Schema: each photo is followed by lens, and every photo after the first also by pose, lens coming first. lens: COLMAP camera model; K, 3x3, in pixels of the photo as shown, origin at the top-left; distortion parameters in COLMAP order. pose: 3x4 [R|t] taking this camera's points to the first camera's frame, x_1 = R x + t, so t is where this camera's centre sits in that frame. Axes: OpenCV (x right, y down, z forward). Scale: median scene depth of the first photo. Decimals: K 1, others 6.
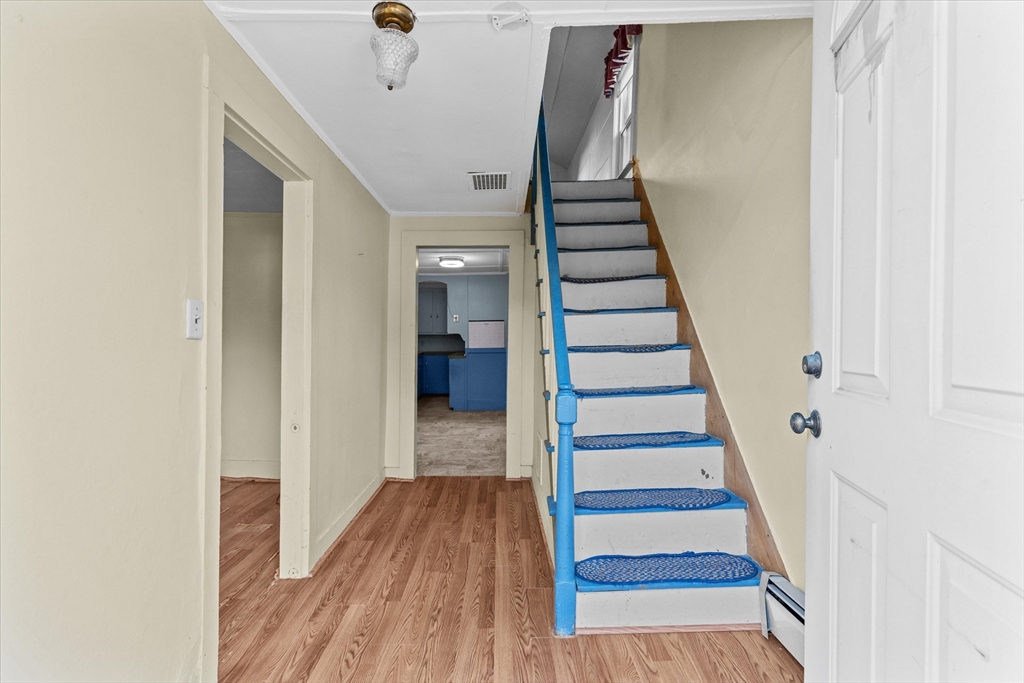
lens RADIAL K [[487.4, 0, 511.2], [0, 487.4, 339.7], [0, 0, 1]] dist [0.001755, 0.001609]
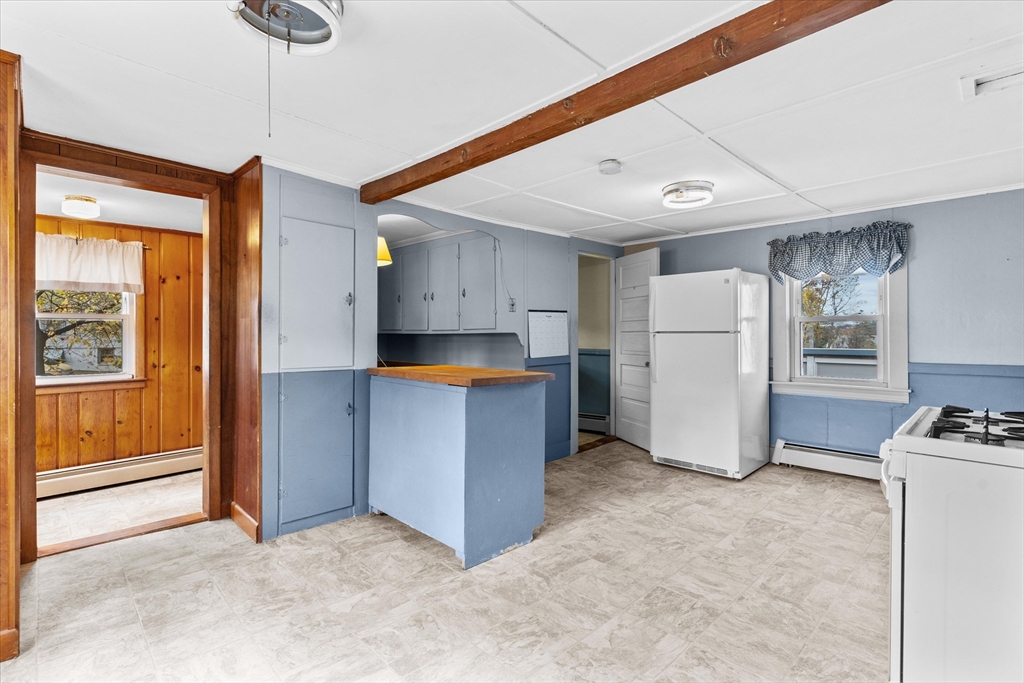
lens RADIAL K [[487.4, 0, 509.4], [0, 487.4, 338.1], [0, 0, 1]] dist [0.001755, 0.001609]
pose [[0.726567, -0.006177, 0.687068, -1.102038], [0.001163, 0.999969, 0.007760, -0.024915], [-0.687094, -0.004839, 0.726552, 1.367235]]
